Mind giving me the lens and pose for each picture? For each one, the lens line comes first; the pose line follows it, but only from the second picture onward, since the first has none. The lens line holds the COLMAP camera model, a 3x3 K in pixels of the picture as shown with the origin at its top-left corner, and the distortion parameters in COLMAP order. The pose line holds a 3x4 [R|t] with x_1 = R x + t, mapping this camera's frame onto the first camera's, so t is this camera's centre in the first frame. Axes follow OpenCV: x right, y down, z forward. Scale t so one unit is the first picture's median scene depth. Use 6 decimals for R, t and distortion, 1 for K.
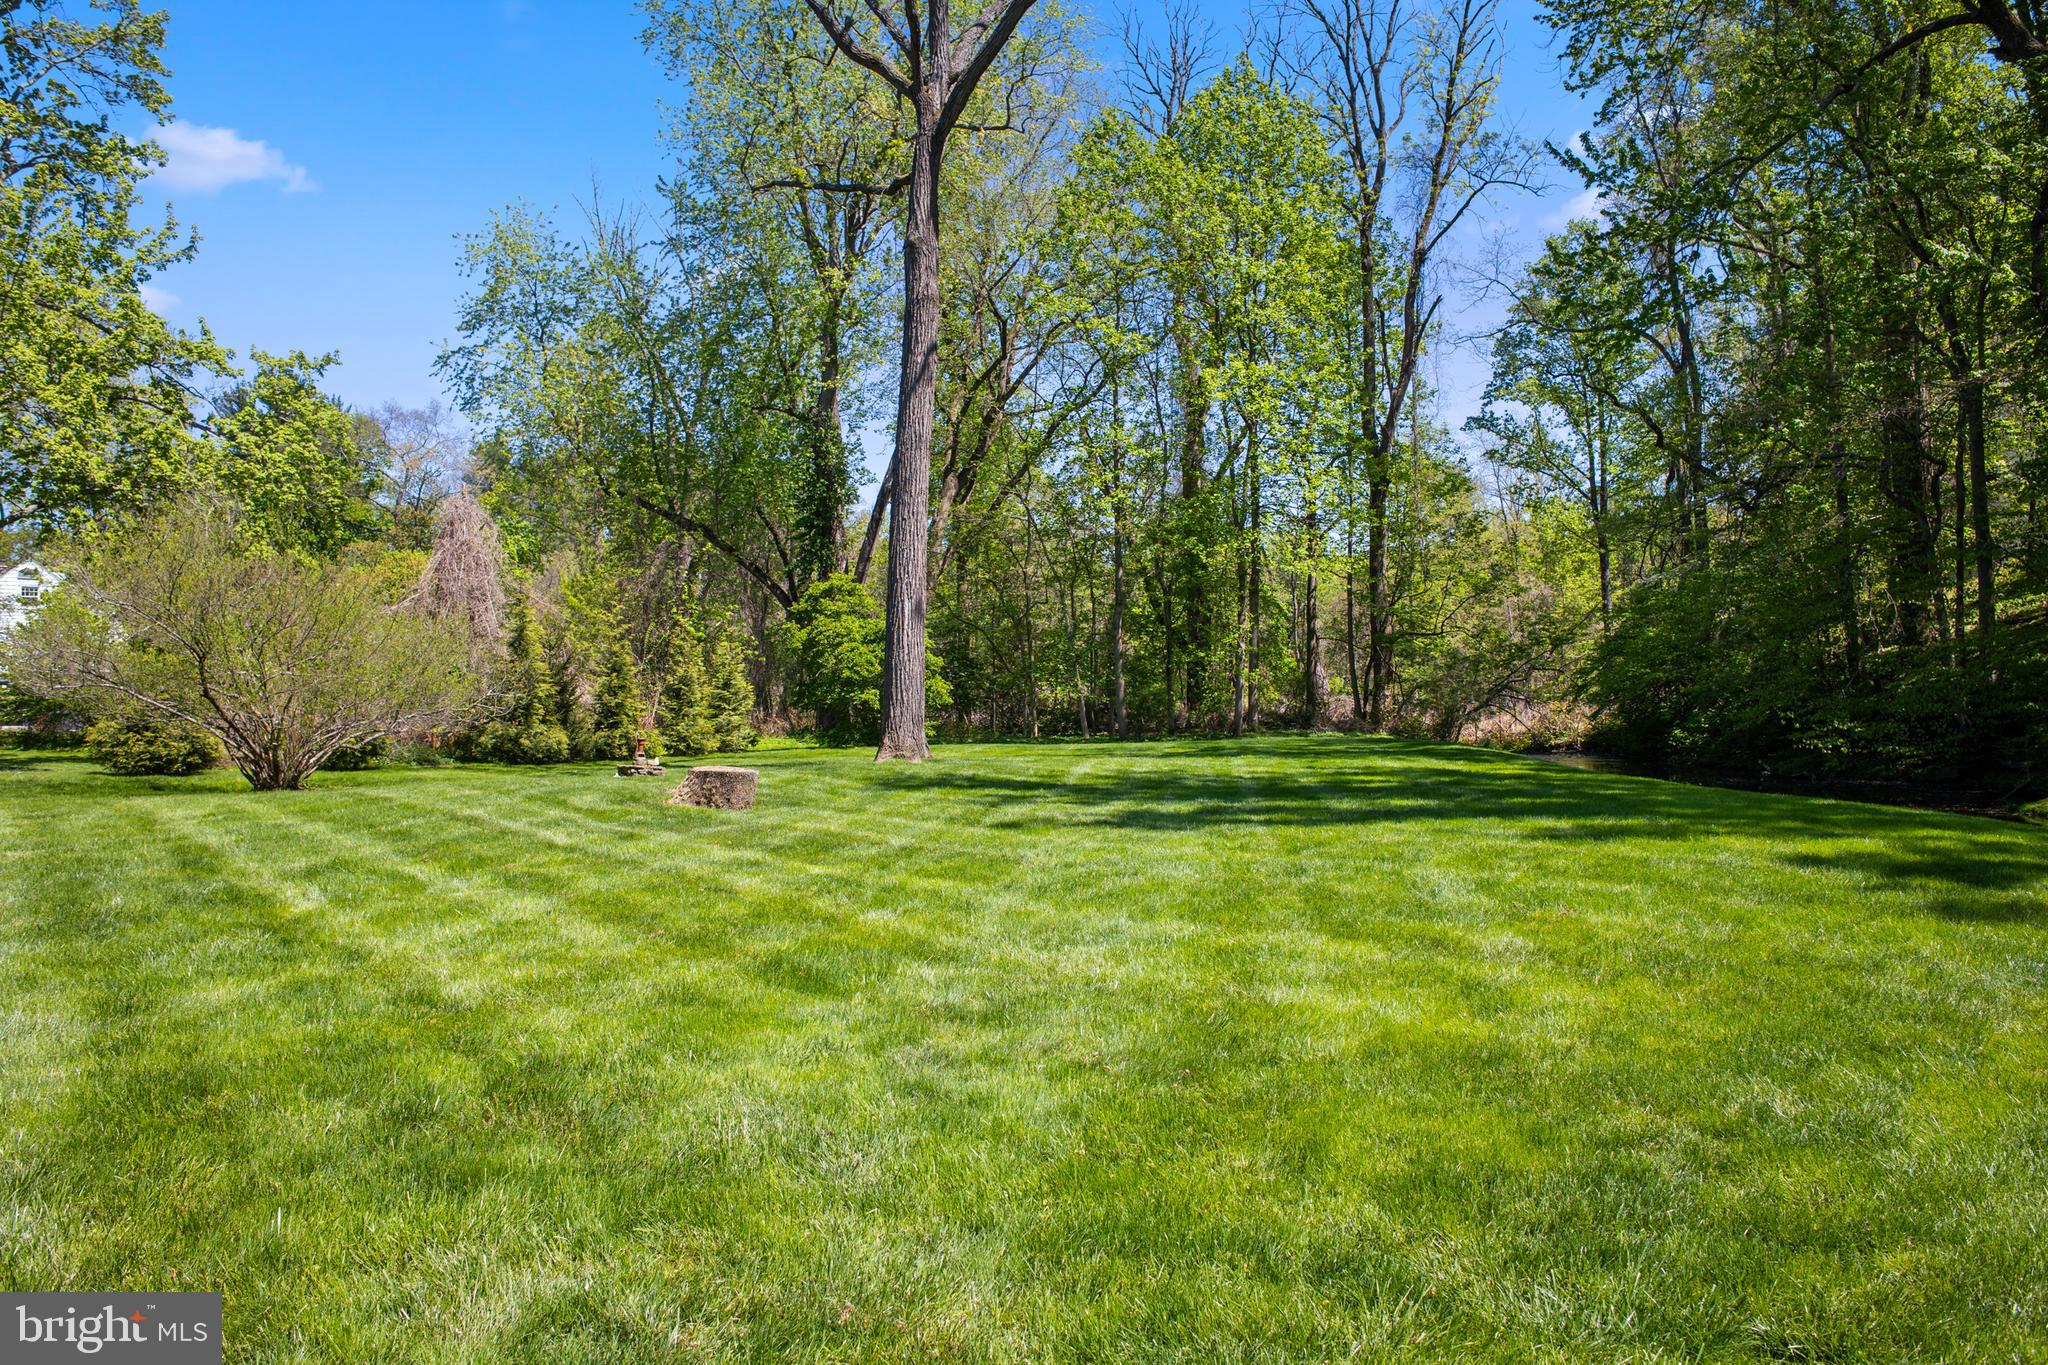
lens RADIAL K [[1409.8, 0, 1016.2], [0, 1409.8, 679.2], [0, 0, 1]] dist [-0.109404, 0.028086]
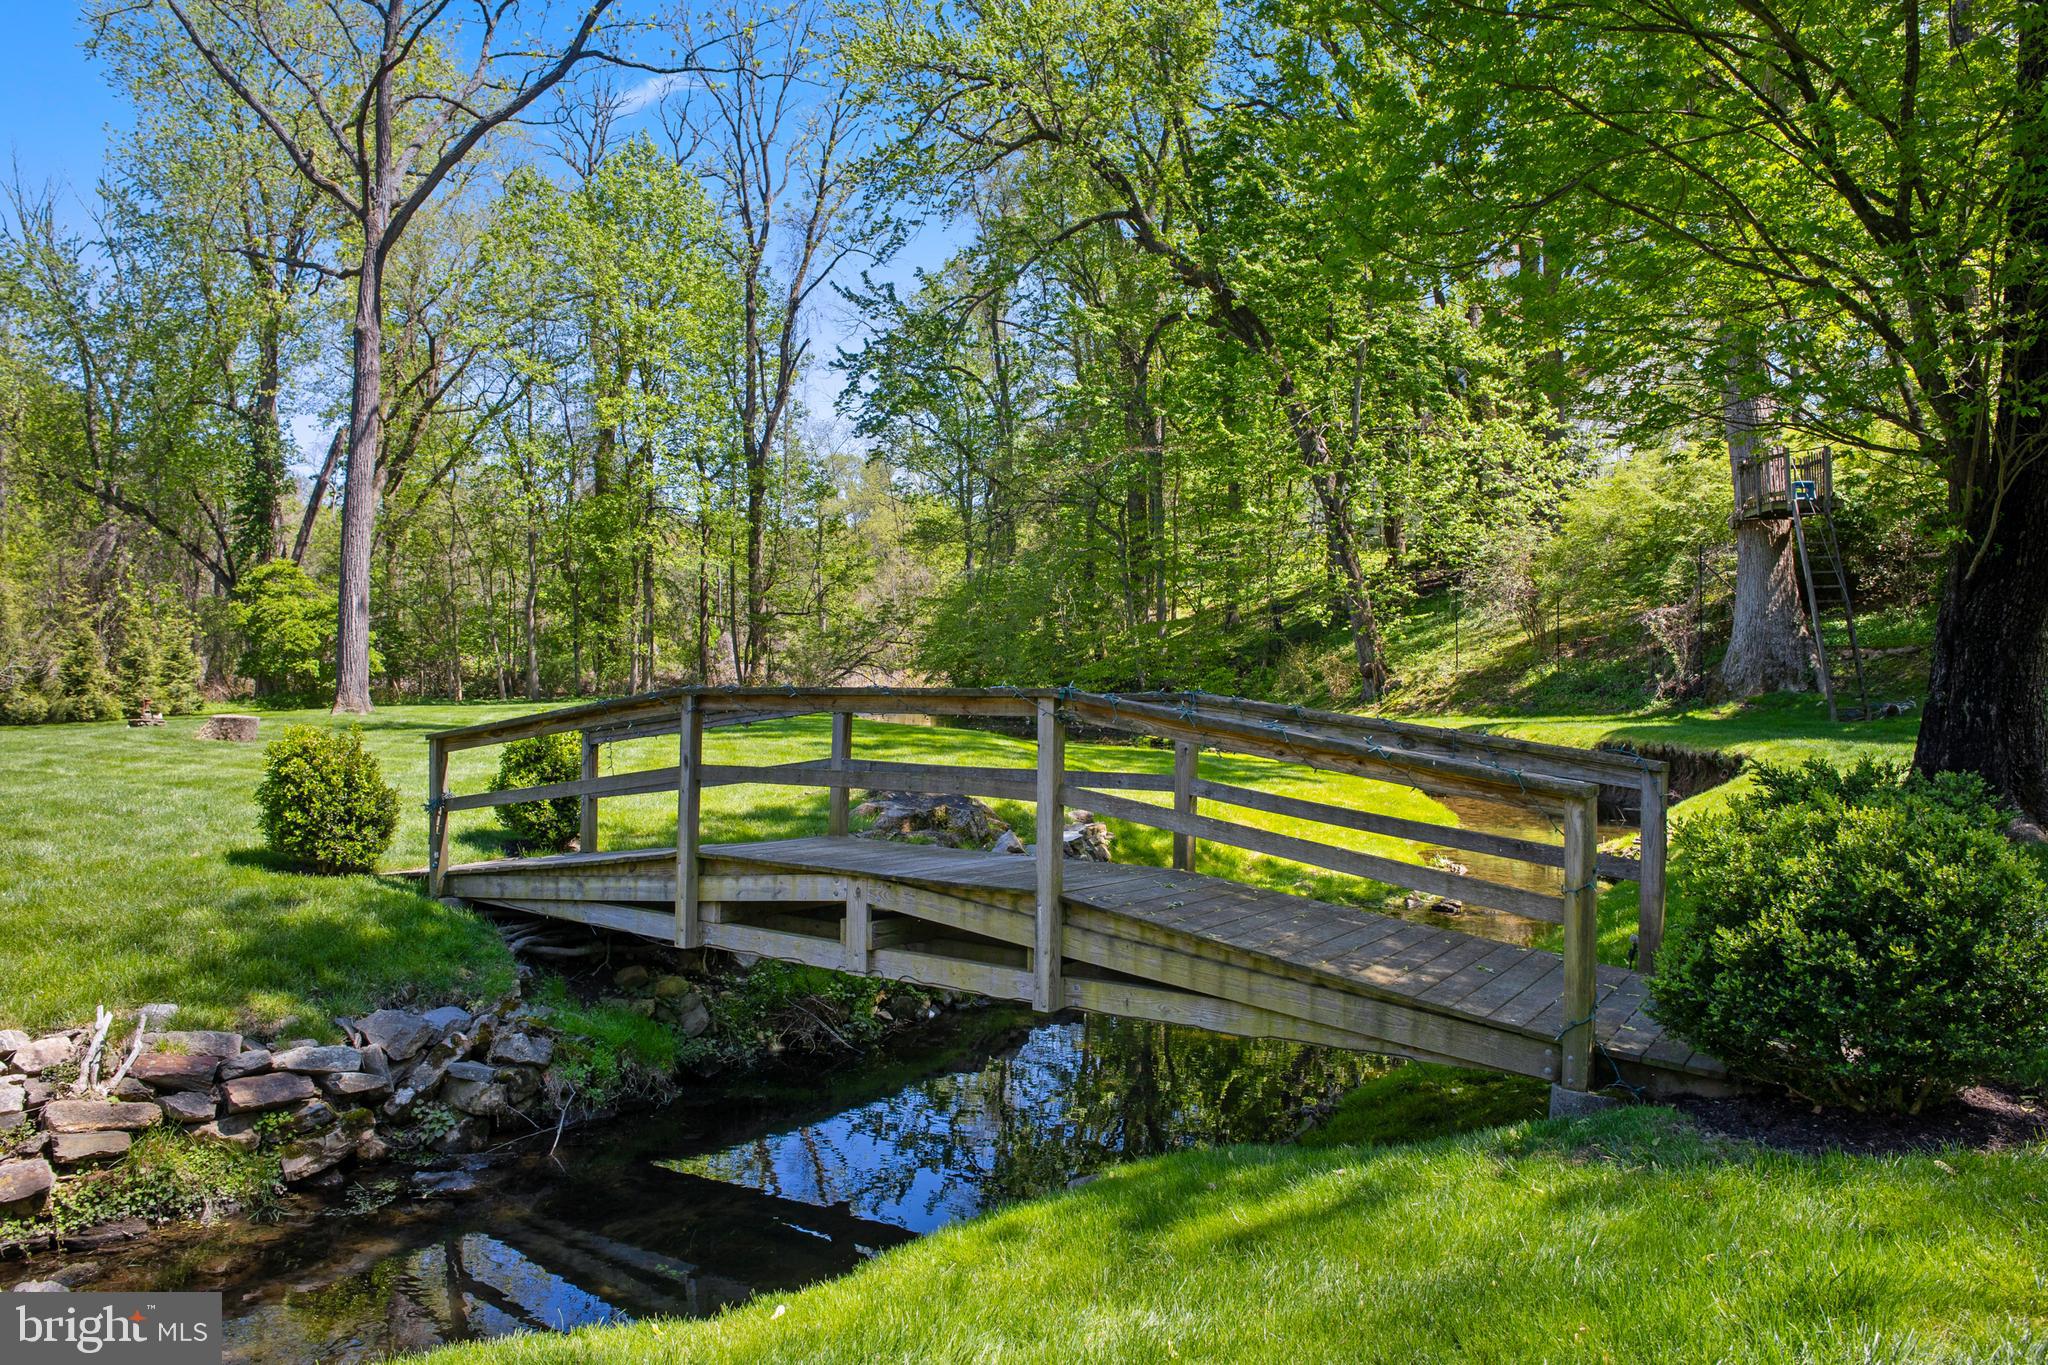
lens RADIAL K [[1409.8, 0, 1021.6], [0, 1409.8, 676.0], [0, 0, 1]] dist [-0.109404, 0.028086]
pose [[0.923441, -0.004621, 0.383712, 0.003605], [-0.003891, 0.999763, 0.021404, -0.005161], [-0.383720, -0.021258, 0.923205, -0.235211]]
